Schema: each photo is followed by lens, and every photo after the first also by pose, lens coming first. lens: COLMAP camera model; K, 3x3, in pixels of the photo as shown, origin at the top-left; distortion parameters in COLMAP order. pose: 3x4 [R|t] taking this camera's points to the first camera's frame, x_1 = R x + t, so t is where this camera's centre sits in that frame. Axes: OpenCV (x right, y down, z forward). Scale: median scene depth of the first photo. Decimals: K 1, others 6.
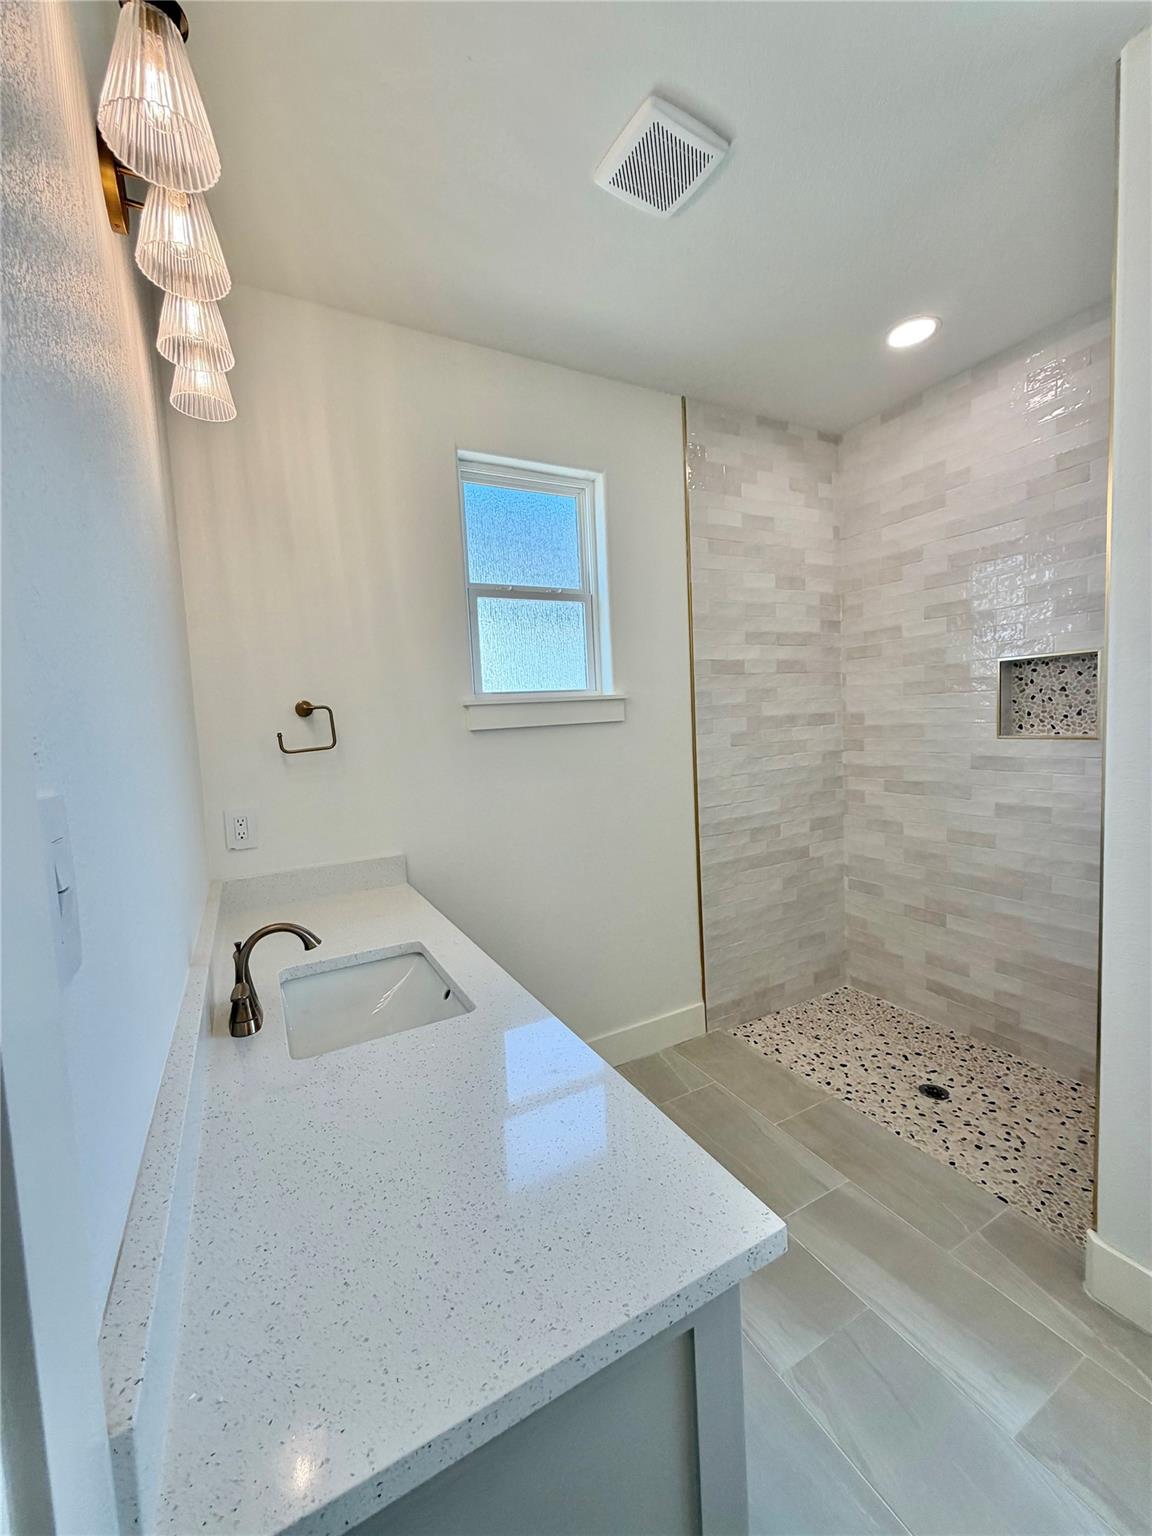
lens RADIAL K [[615.9, 0, 575.7], [0, 615.9, 765.7], [0, 0, 1]] dist [-0.000458, -0.000049]
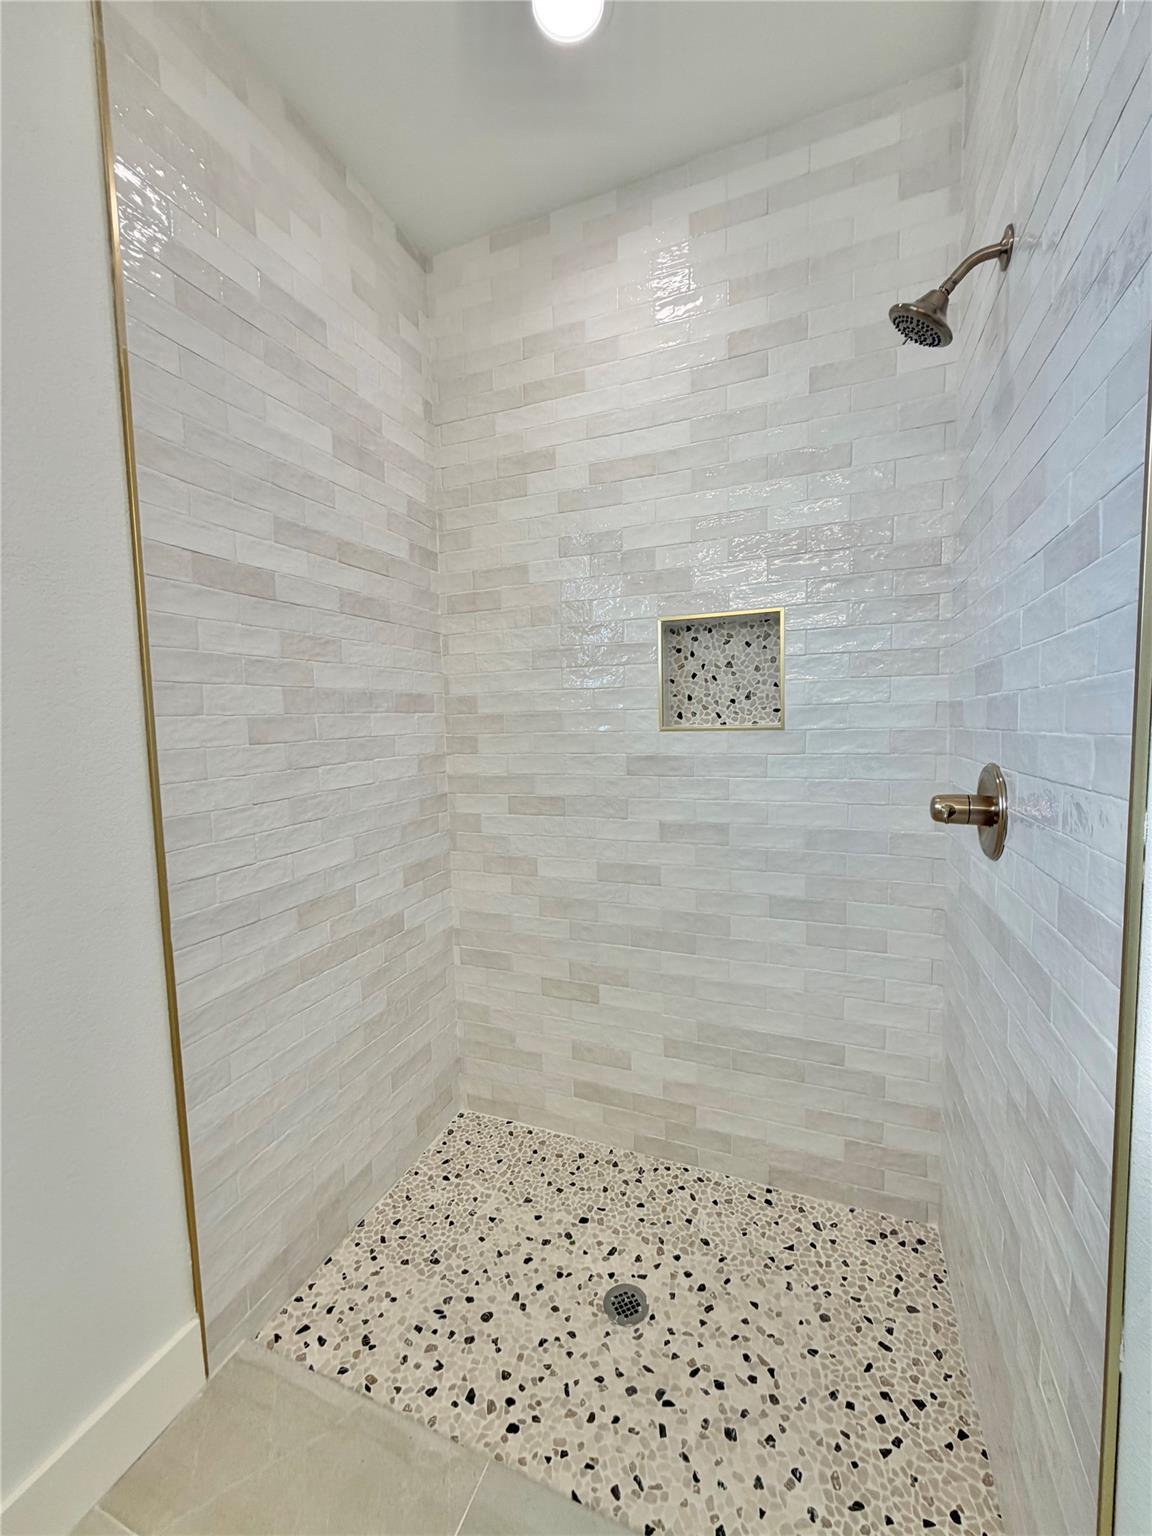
lens RADIAL K [[615.9, 0, 576.4], [0, 615.9, 767.0], [0, 0, 1]] dist [-0.000458, -0.000049]
pose [[0.772708, -0.020682, 0.634425, 0.144741], [0.036836, 0.999246, -0.012289, 0.002340], [-0.633692, 0.032865, 0.772887, 0.468078]]
